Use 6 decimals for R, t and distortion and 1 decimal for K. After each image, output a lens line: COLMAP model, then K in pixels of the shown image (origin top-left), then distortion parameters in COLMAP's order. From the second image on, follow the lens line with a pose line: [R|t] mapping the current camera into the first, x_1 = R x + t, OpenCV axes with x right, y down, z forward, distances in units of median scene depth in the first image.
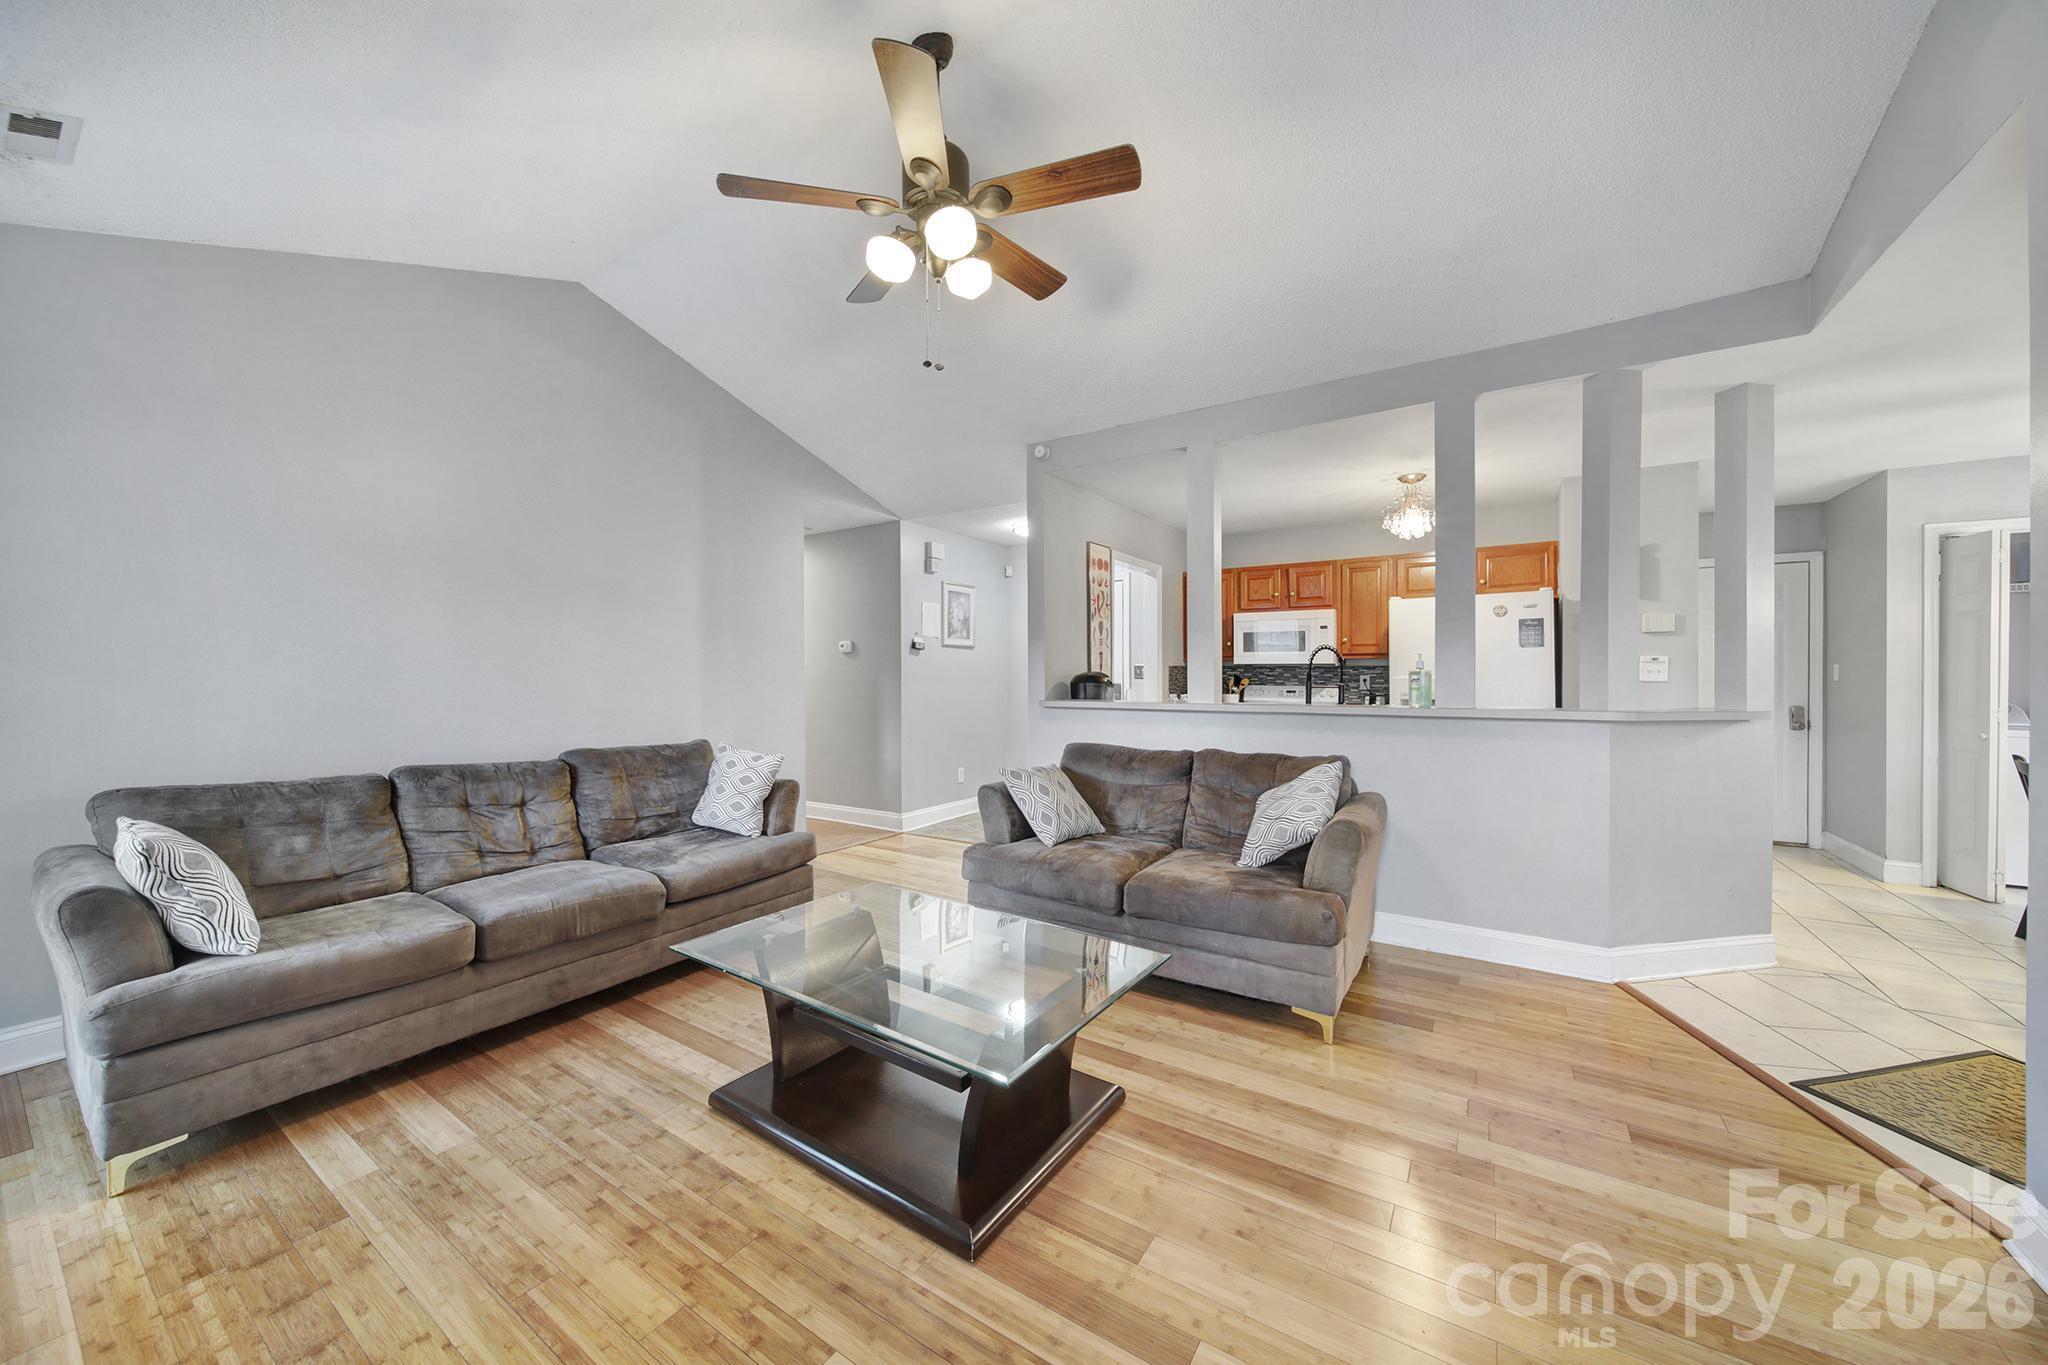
lens RADIAL K [[720.5, 0, 1025.8], [0, 720.5, 678.6], [0, 0, 1]] dist [-0.000129, -0.000064]
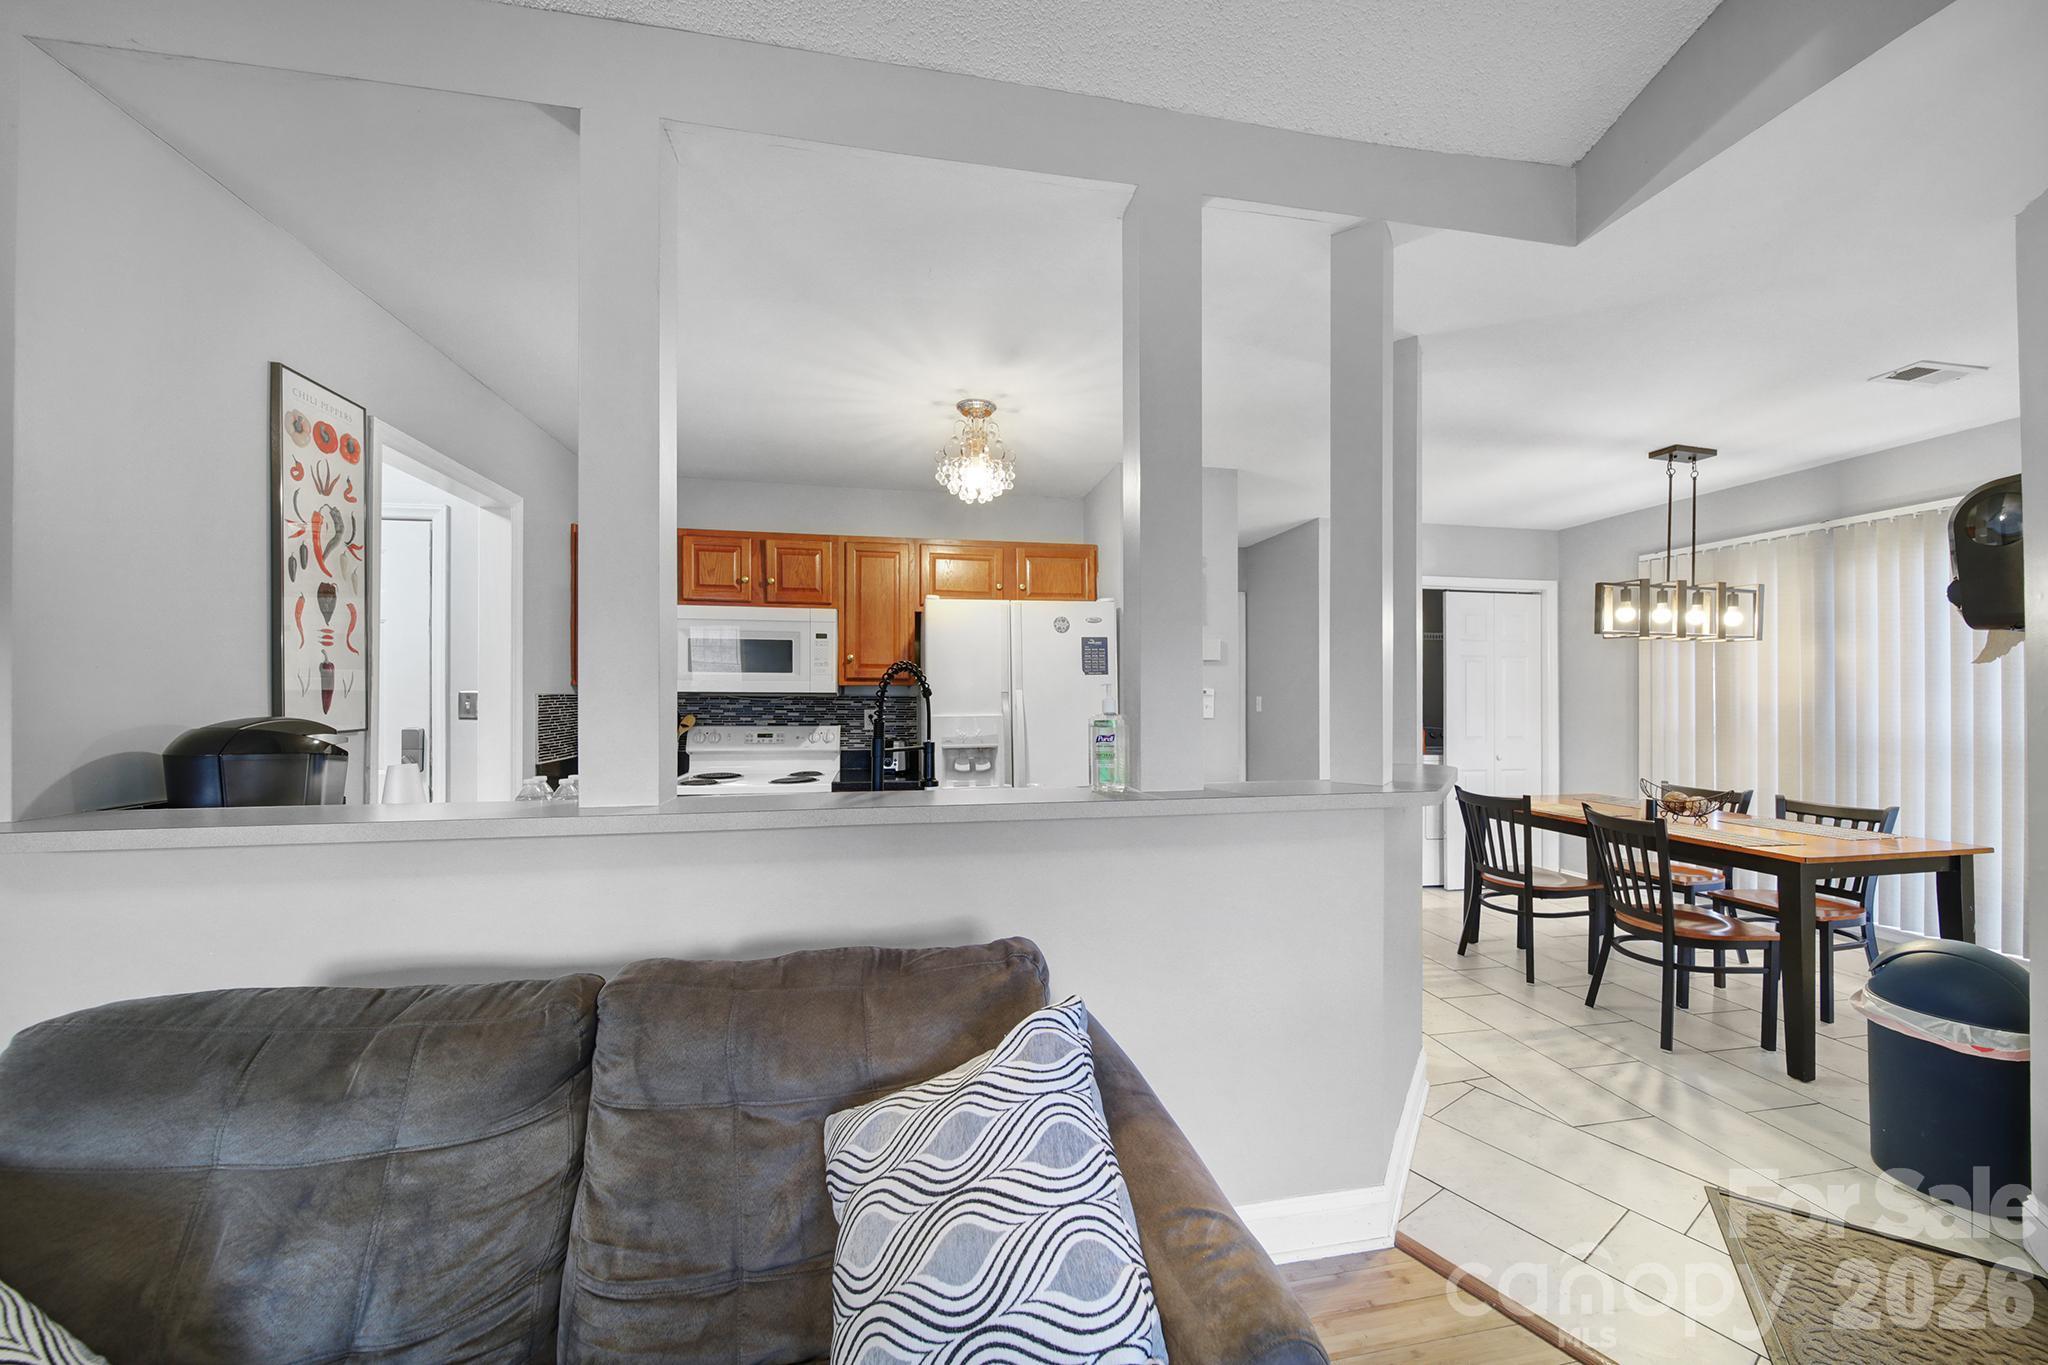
lens RADIAL K [[729.6, 0, 1022.9], [0, 729.6, 690.5], [0, 0, 1]] dist [-0.001074, -0.000056]
pose [[0.720150, 0.006648, 0.693787, 0.102268], [0.001998, 0.999930, -0.011655, -0.016594], [-0.693816, 0.009779, 0.720086, 0.453961]]
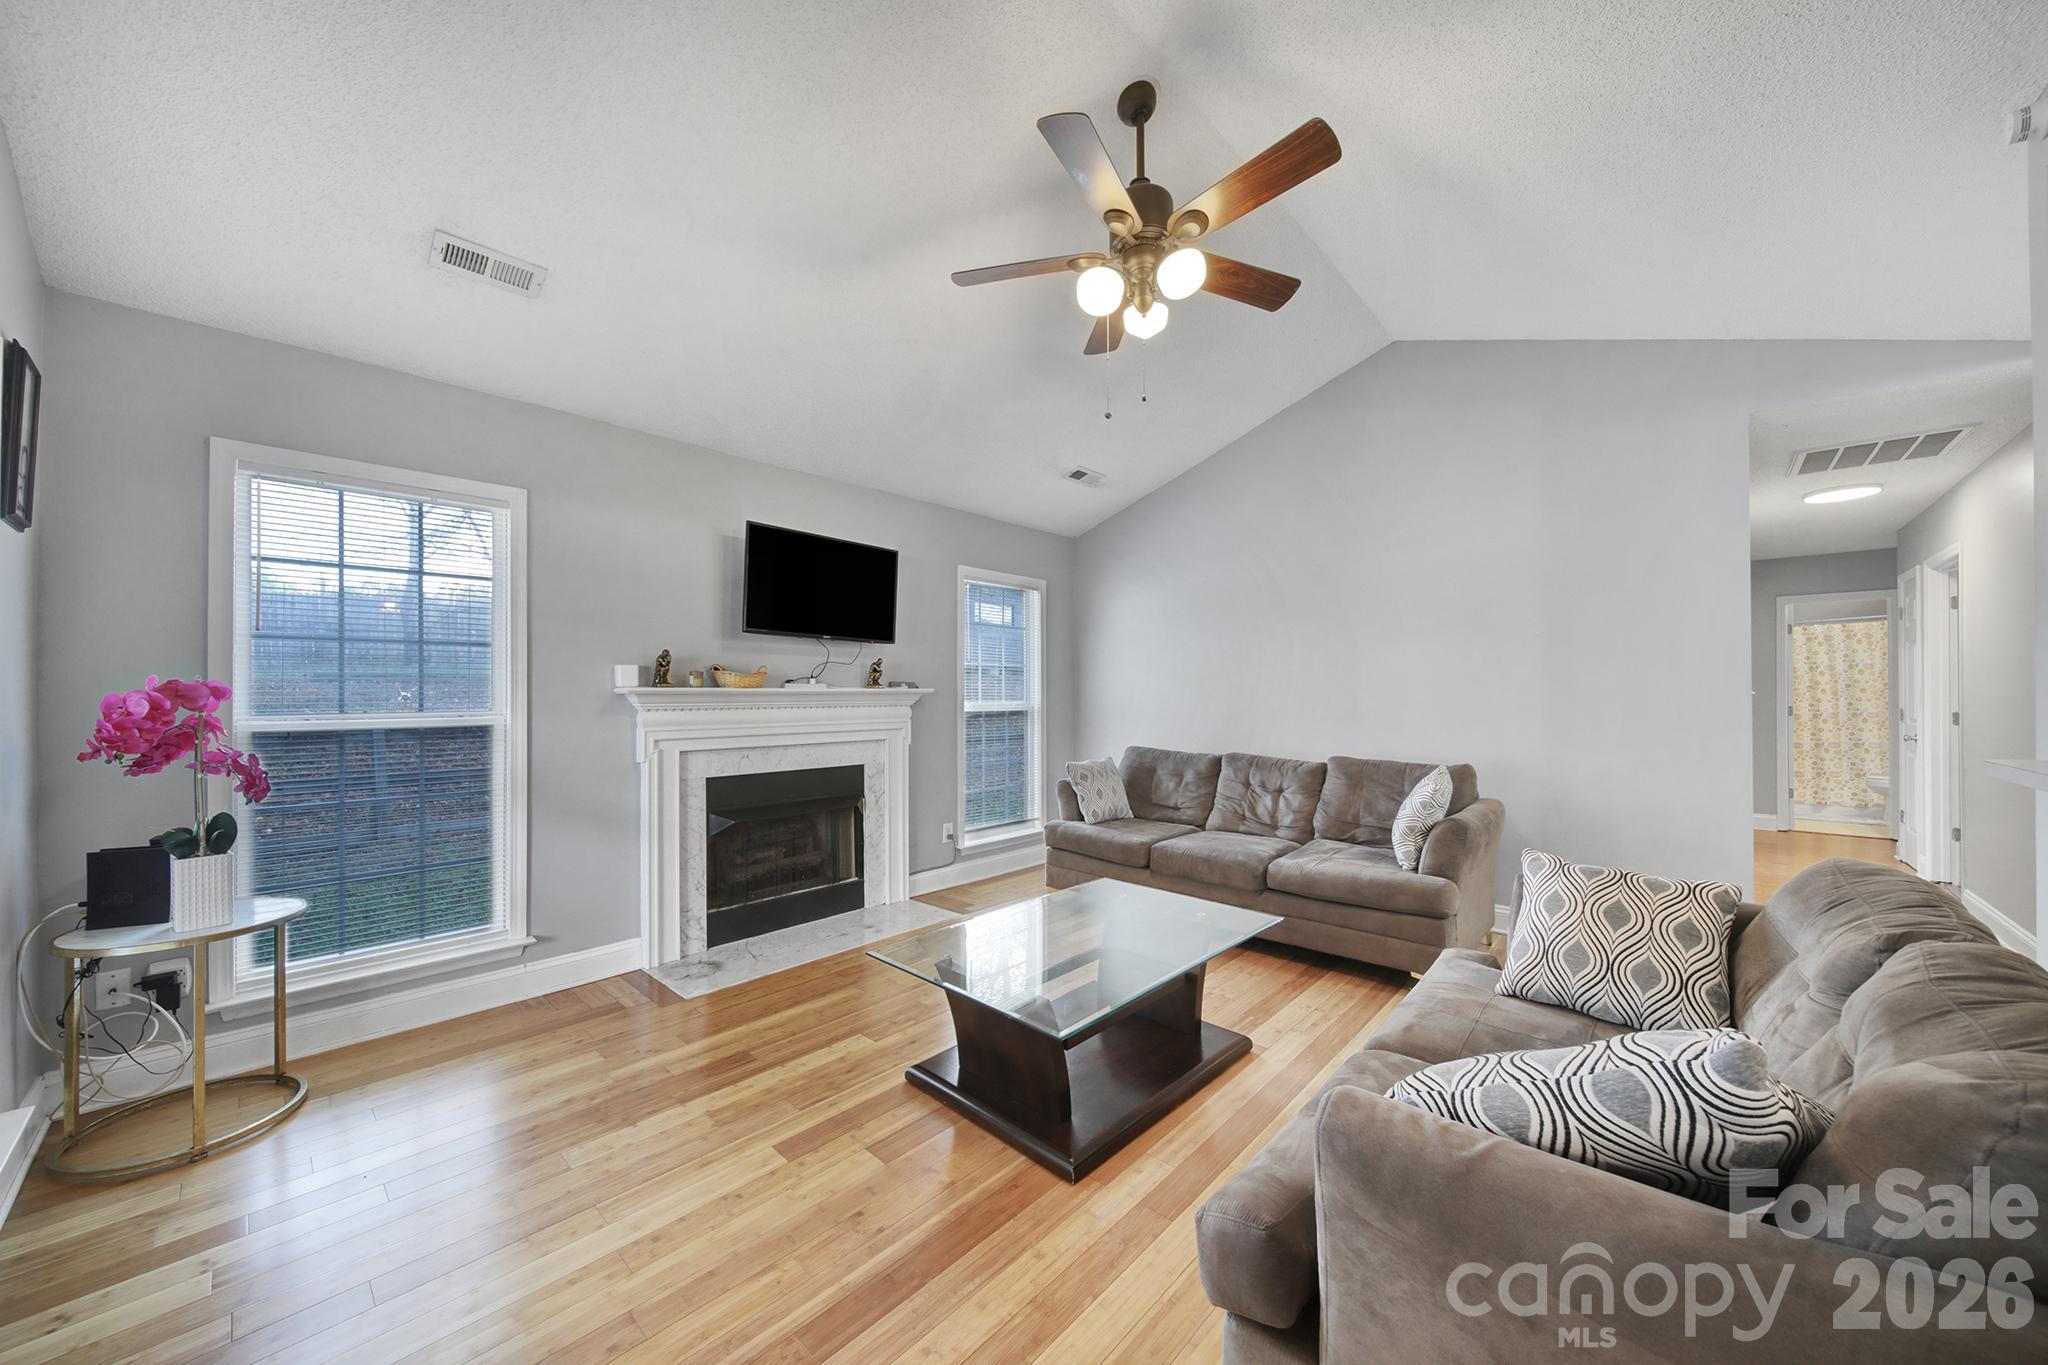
lens RADIAL K [[729.6, 0, 1022.9], [0, 729.6, 690.5], [0, 0, 1]] dist [-0.001074, -0.000056]
pose [[-0.171445, -0.001794, -0.985192, 0.436946], [-0.004632, 0.999989, -0.001015, -0.004463], [0.985183, 0.004390, -0.171452, 0.467521]]
